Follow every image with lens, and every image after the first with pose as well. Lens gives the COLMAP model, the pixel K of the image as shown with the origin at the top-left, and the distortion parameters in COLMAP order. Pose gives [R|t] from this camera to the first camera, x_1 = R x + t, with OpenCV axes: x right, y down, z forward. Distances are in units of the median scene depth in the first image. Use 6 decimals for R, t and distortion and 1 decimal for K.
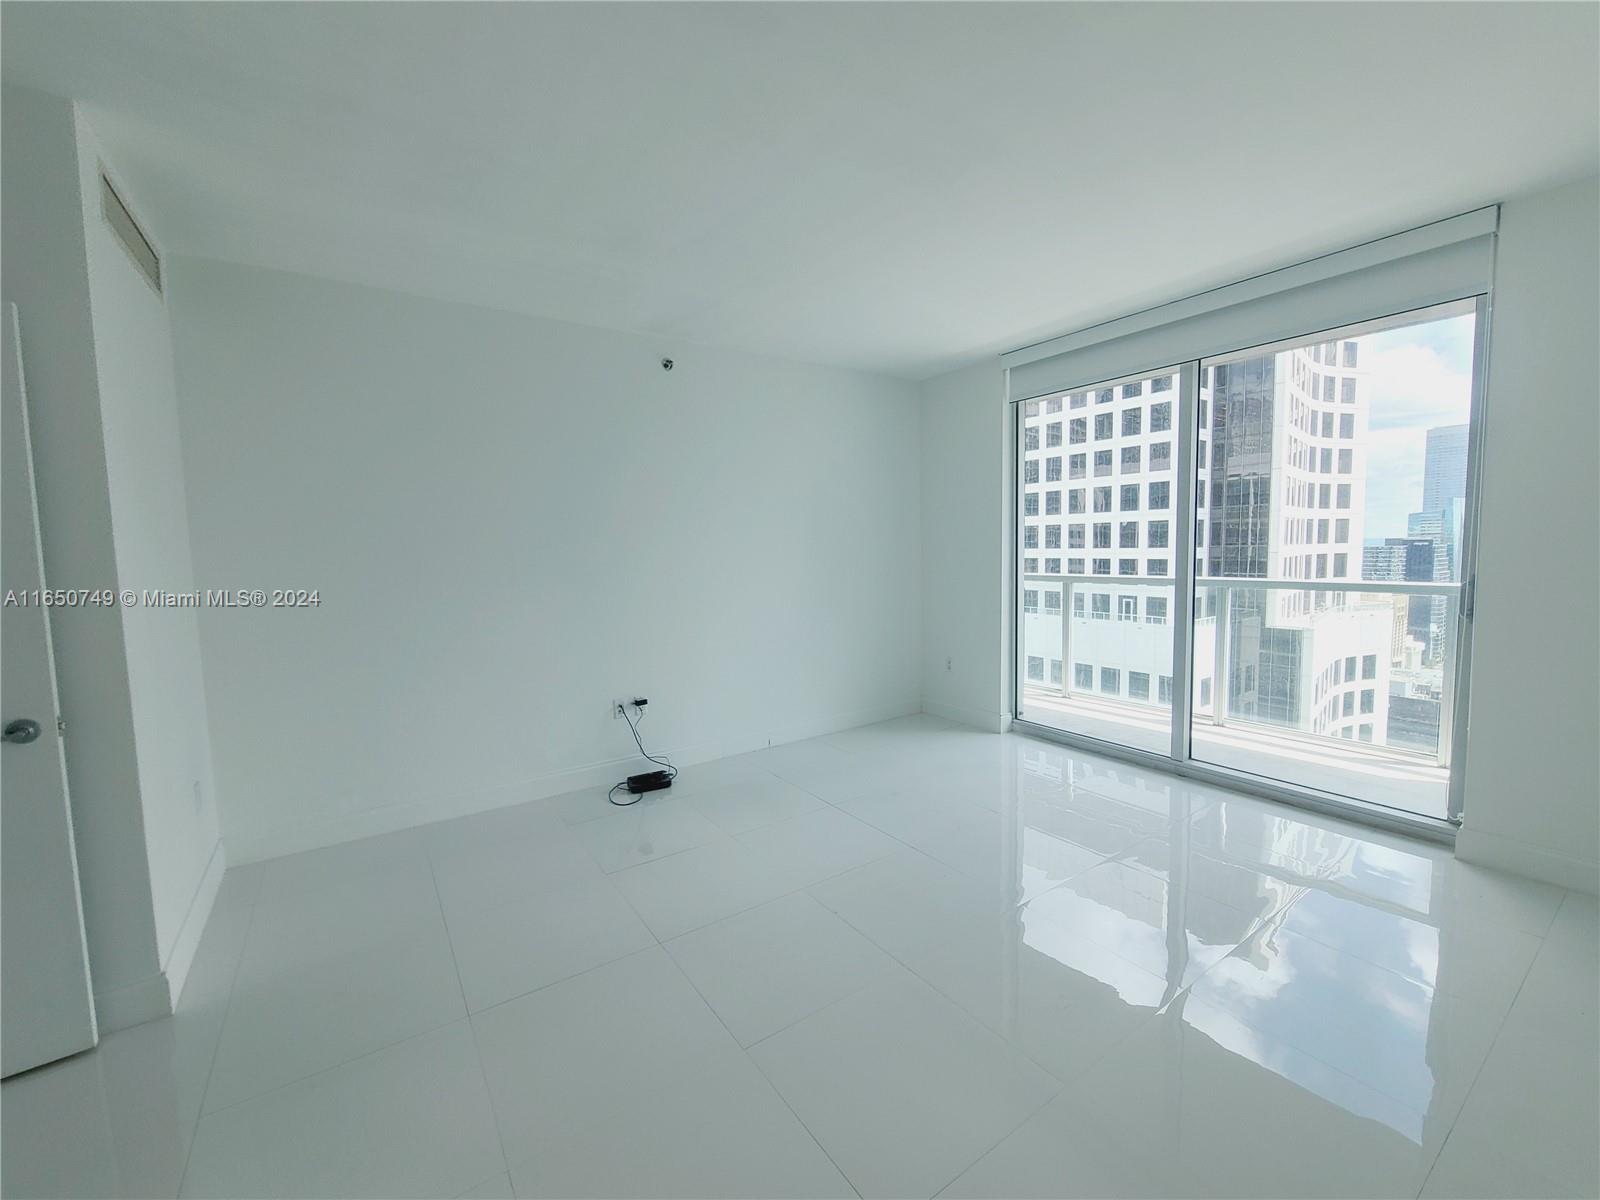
lens RADIAL K [[649.2, 0, 810.3], [0, 649.2, 592.3], [0, 0, 1]] dist [-0.000347, -0.000153]
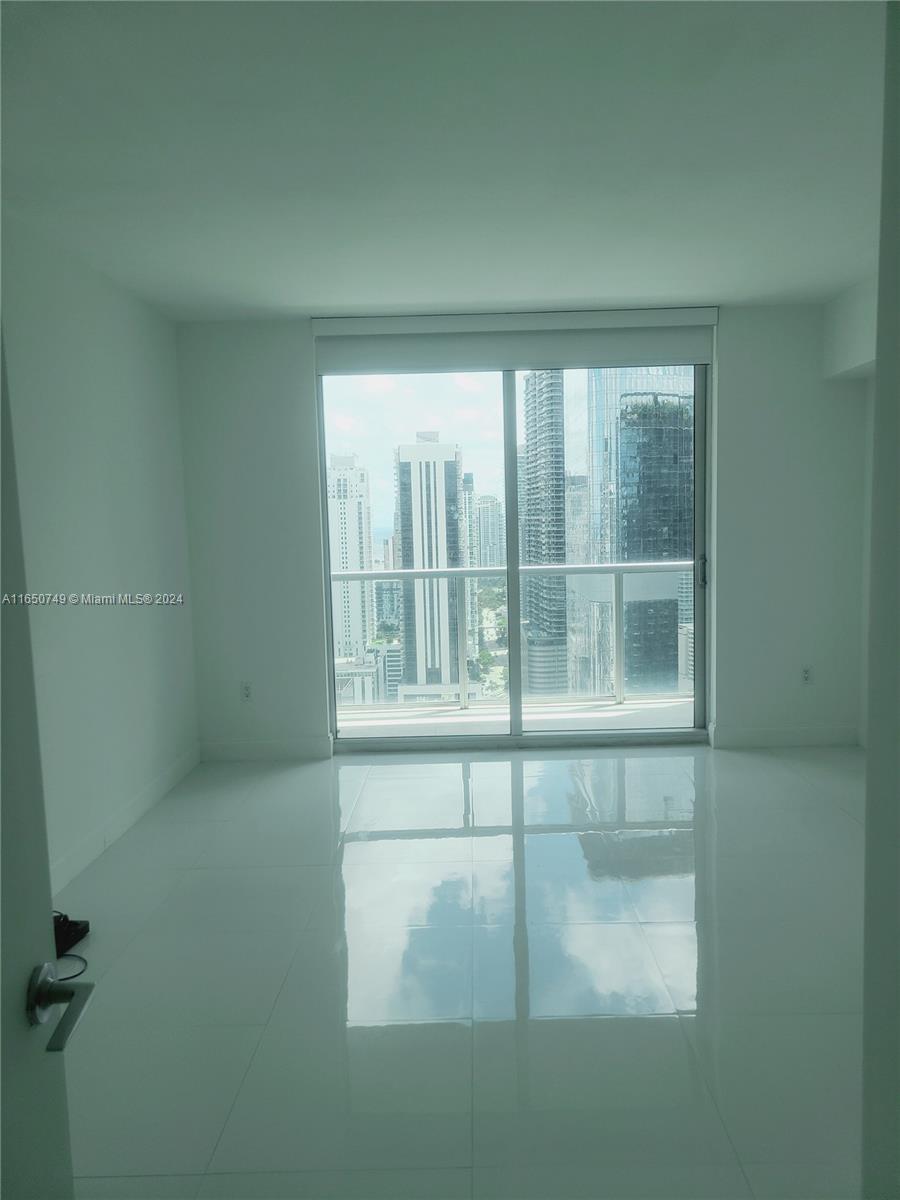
lens RADIAL K [[891.2, 0, 464.1], [0, 891.2, 607.5], [0, 0, 1]] dist [0.047299, -0.001037]
pose [[0.588455, -0.074529, 0.805087, -0.668204], [0.074573, 0.996501, 0.037741, -0.016745], [-0.805083, 0.037829, 0.591954, 0.174445]]
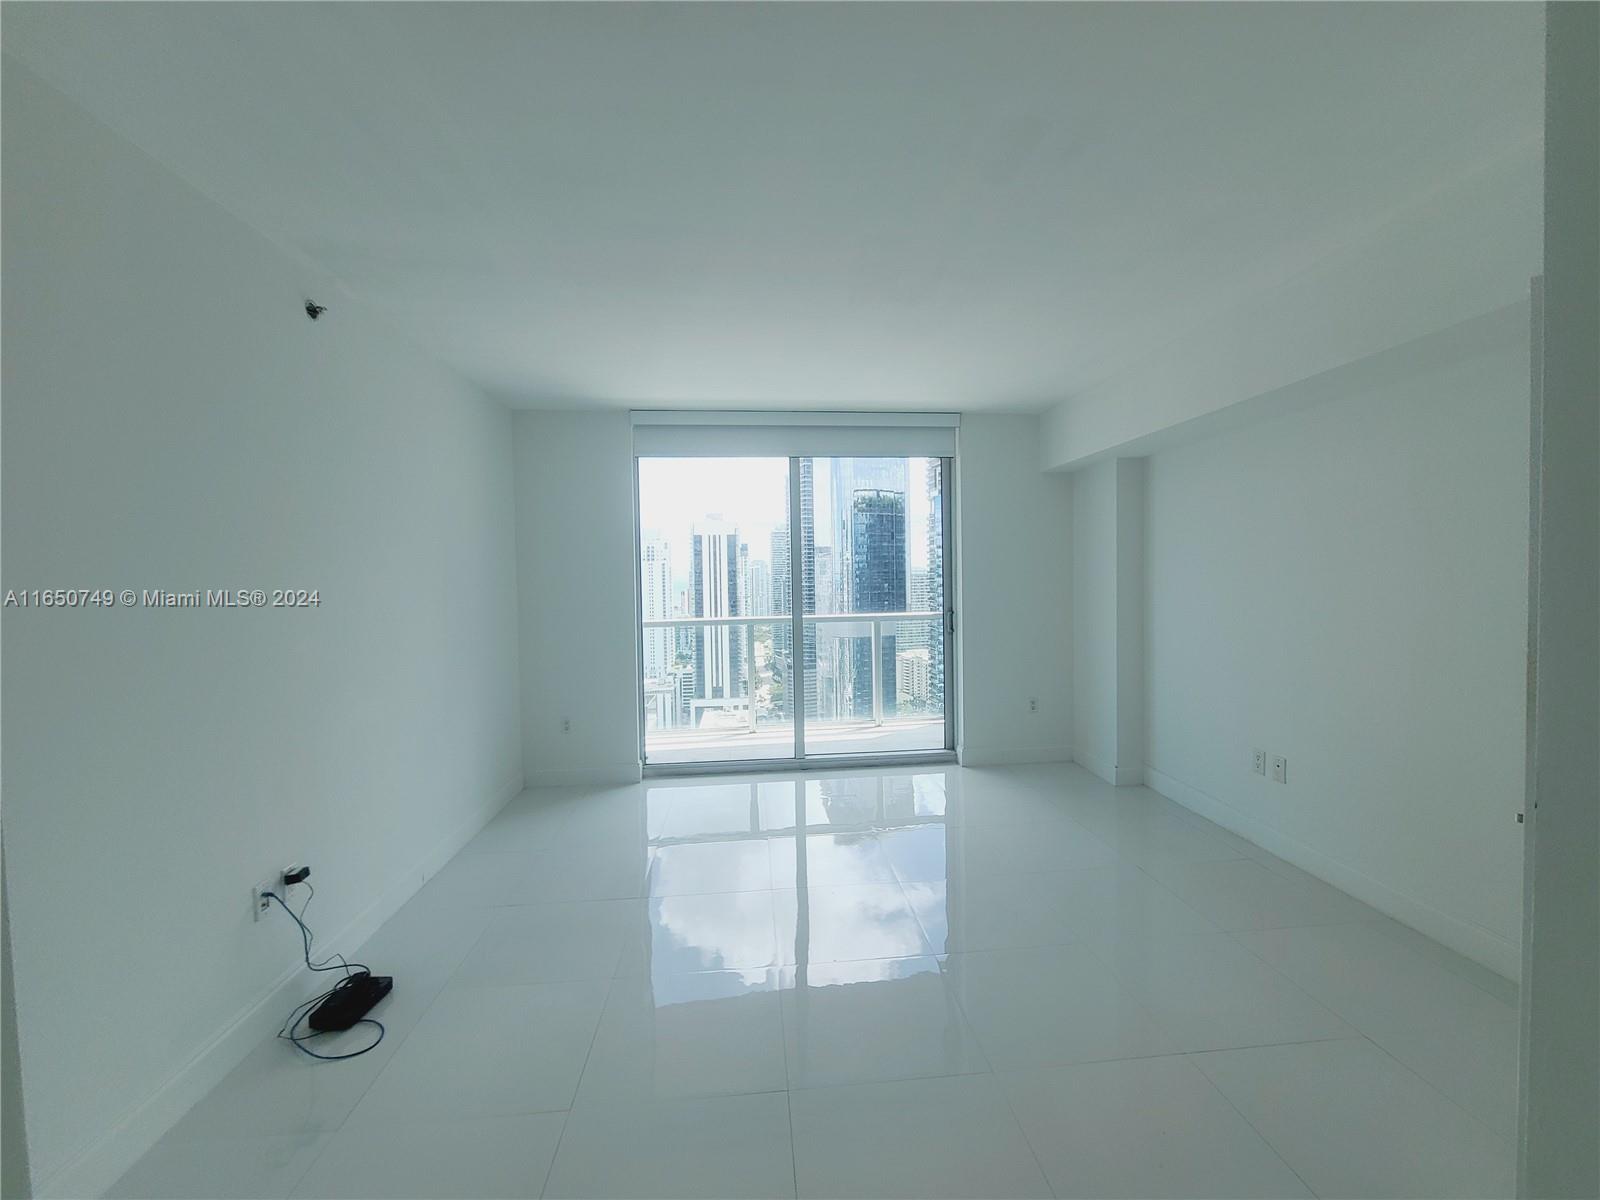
lens RADIAL K [[649.2, 0, 810.3], [0, 649.2, 592.3], [0, 0, 1]] dist [-0.000347, -0.000153]
pose [[0.499070, -0.010465, 0.866498, -0.536586], [0.071873, 0.996982, -0.029355, -0.031352], [-0.863576, 0.076928, 0.498316, 0.307884]]
